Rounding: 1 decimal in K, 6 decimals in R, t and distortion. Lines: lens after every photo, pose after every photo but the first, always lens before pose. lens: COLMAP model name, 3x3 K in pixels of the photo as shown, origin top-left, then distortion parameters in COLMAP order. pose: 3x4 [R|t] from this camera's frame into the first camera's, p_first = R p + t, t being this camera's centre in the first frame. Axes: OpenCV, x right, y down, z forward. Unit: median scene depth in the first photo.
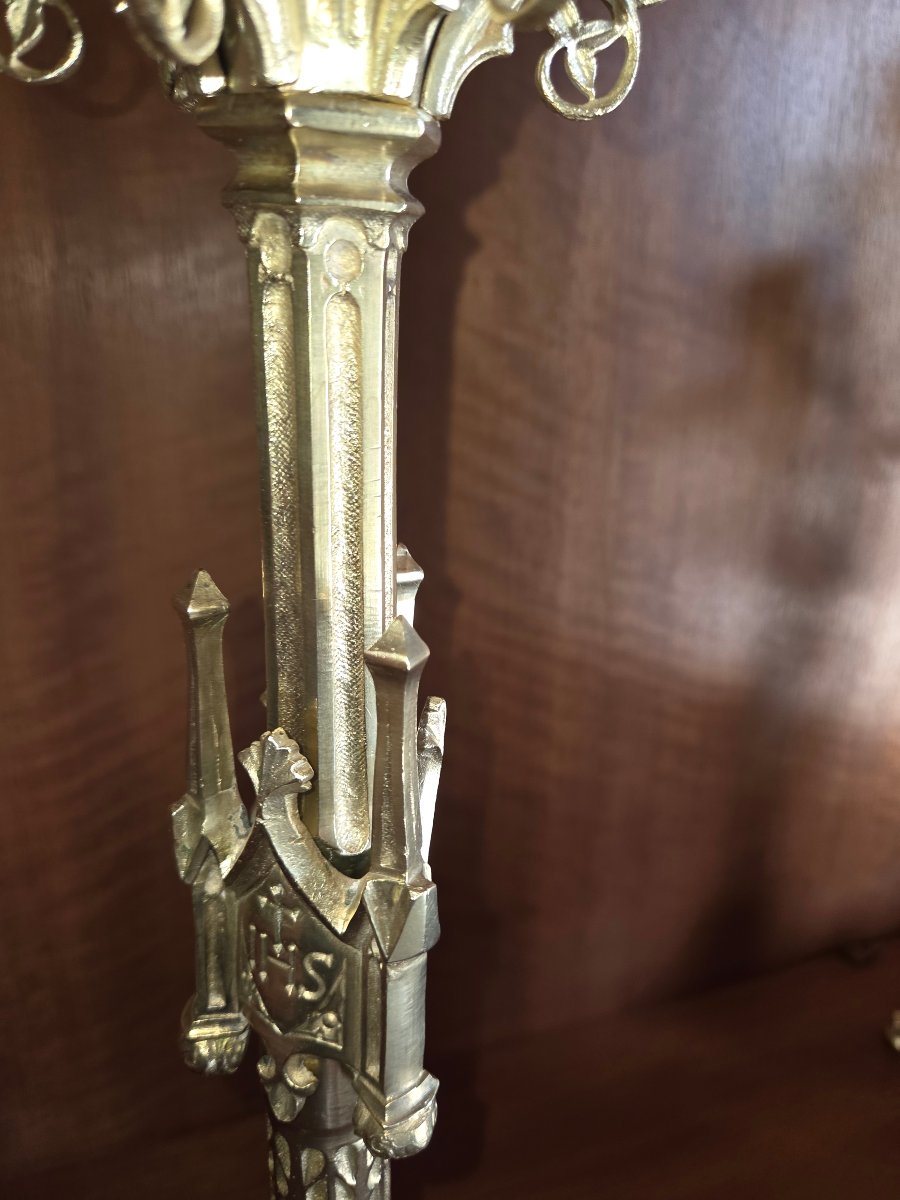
lens RADIAL K [[857.4, 0, 450.0], [0, 857.4, 600.0], [0, 0, 1]] dist [0.001304, -0.001434]
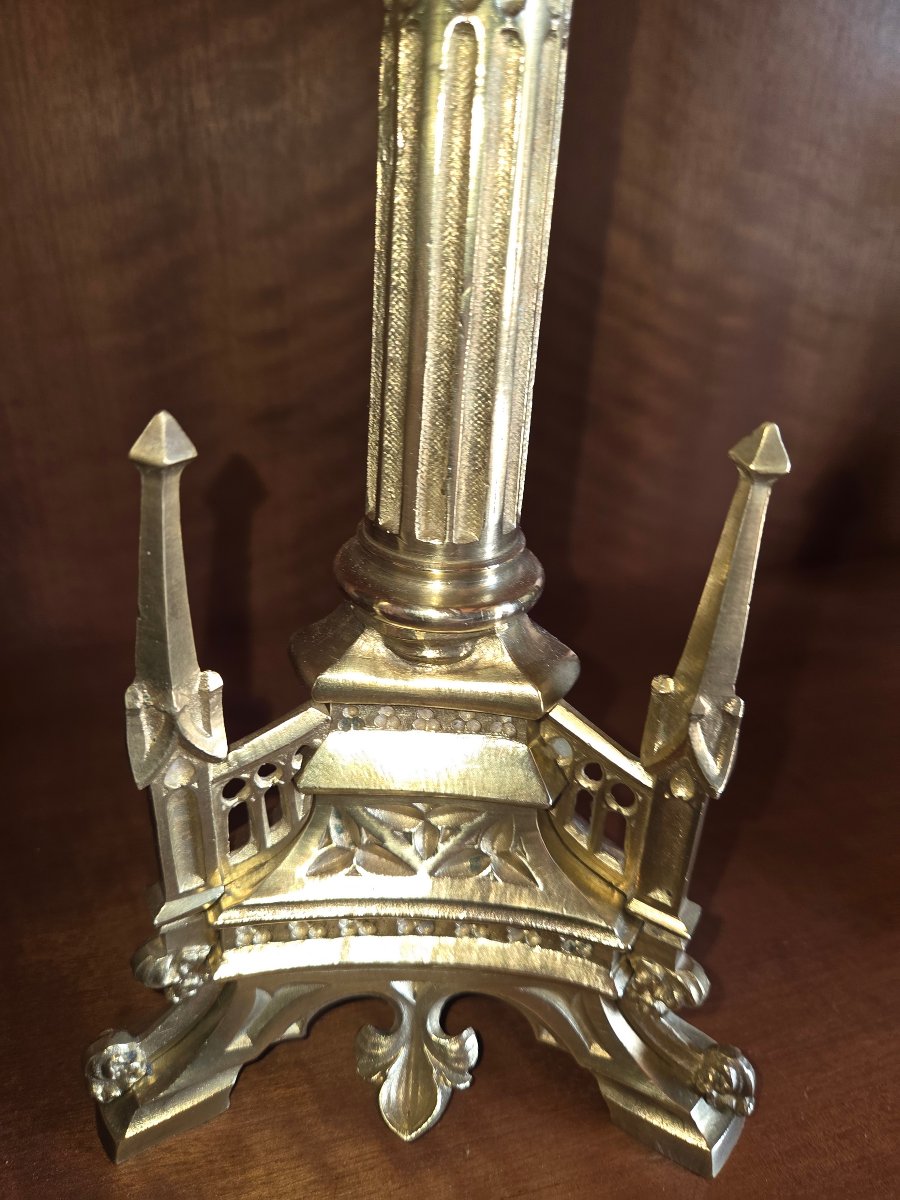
lens RADIAL K [[854.0, 0, 439.6], [0, 854.0, 602.9], [0, 0, 1]] dist [-0.007441, -0.004164]
pose [[0.998075, 0.042736, -0.044951, -0.070651], [-0.034780, 0.985697, 0.164902, 0.572480], [0.051355, -0.163021, 0.985285, 0.172906]]
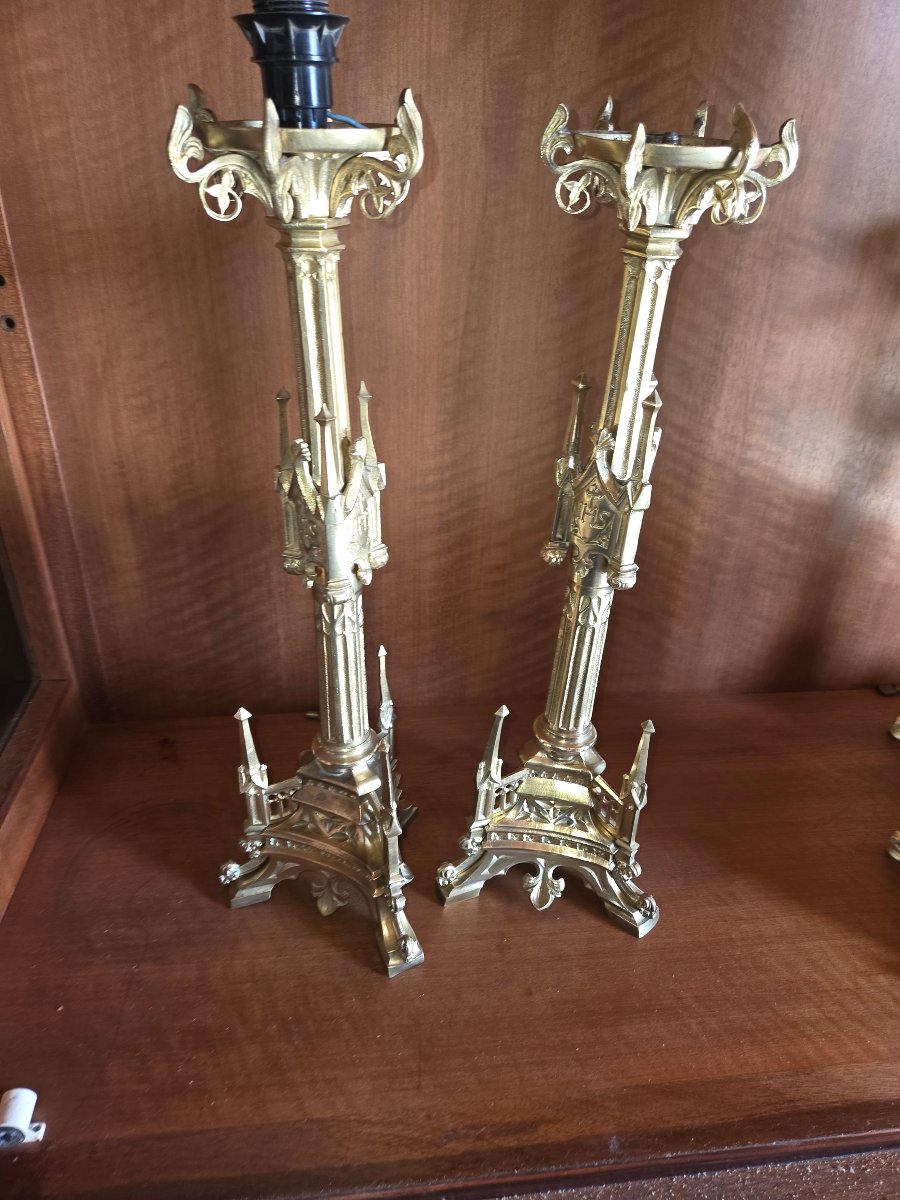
lens RADIAL K [[813.3, 0, 460.6], [0, 813.3, 604.4], [0, 0, 1]] dist [0.057333, -0.061528]
pose [[0.977971, 0.128917, -0.164172, -0.064393], [-0.098268, 0.978231, 0.182777, 0.123182], [0.184161, -0.162618, 0.969350, -0.865000]]
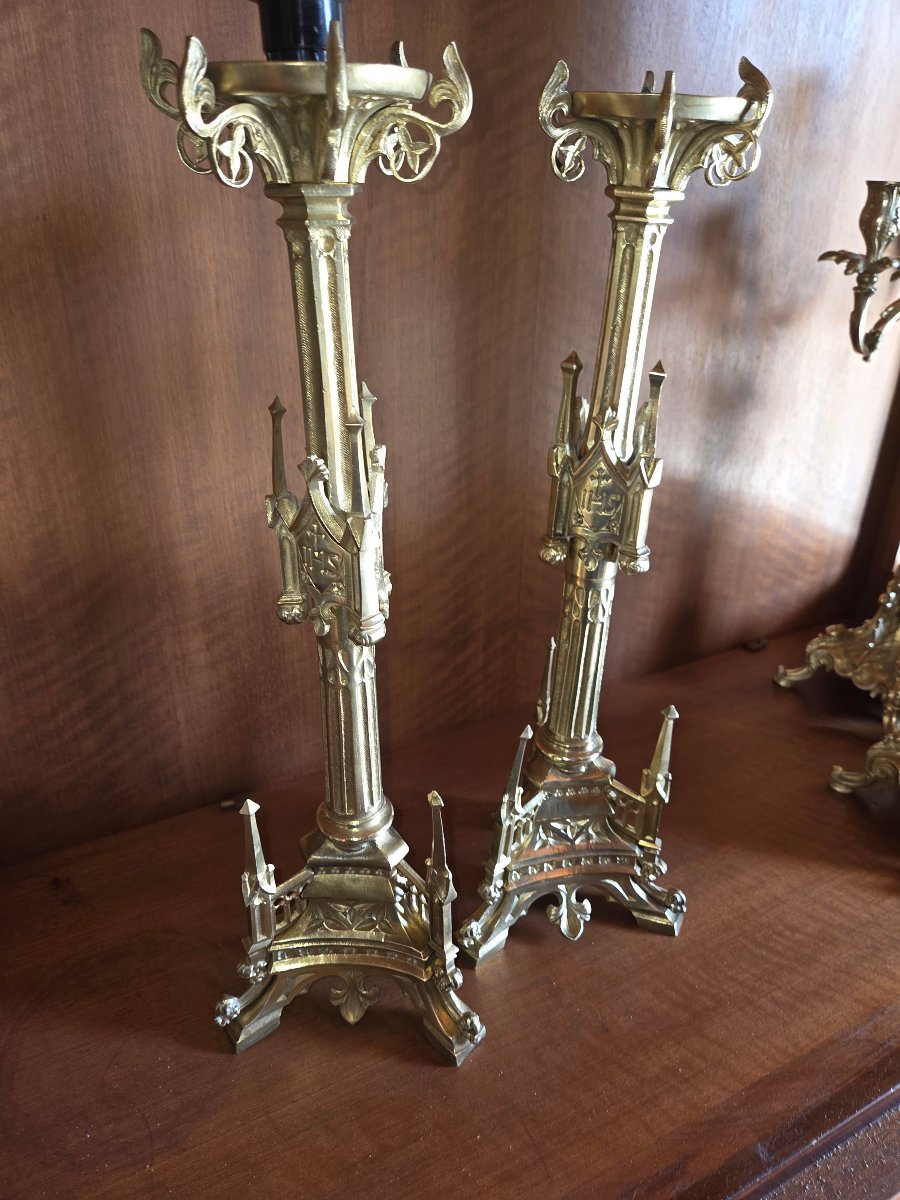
lens RADIAL K [[823.1, 0, 448.1], [0, 823.1, 605.6], [0, 0, 1]] dist [0.037166, -0.042294]
pose [[0.988376, -0.065231, 0.137324, -0.503958], [0.048288, 0.991196, 0.123282, 0.193069], [-0.144157, -0.115217, 0.982824, -0.745114]]
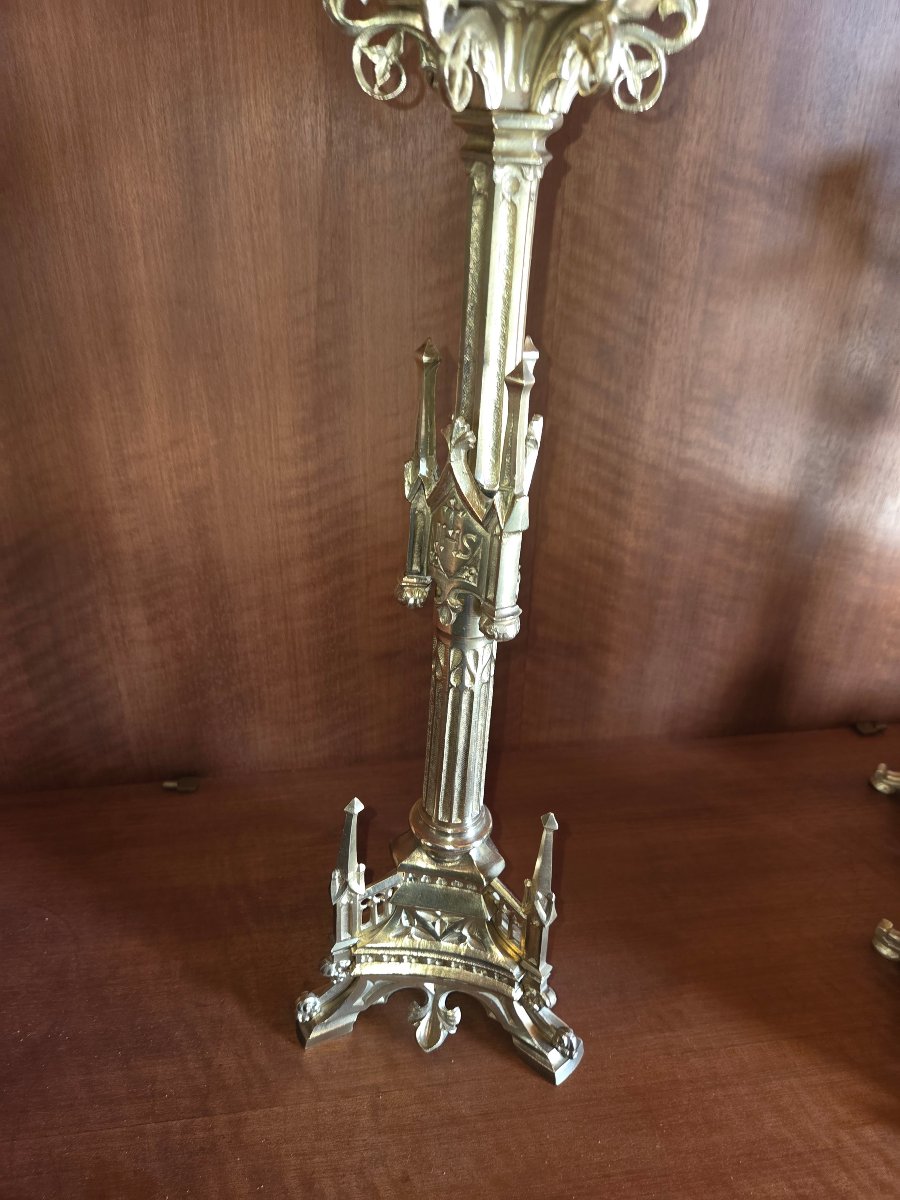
lens RADIAL K [[824.6, 0, 446.5], [0, 824.6, 609.3], [0, 0, 1]] dist [0.038429, -0.044803]
pose [[0.983372, 0.100613, -0.151181, 0.053164], [-0.073776, 0.982036, 0.173675, 0.115674], [0.165939, -0.159634, 0.973130, -0.470156]]
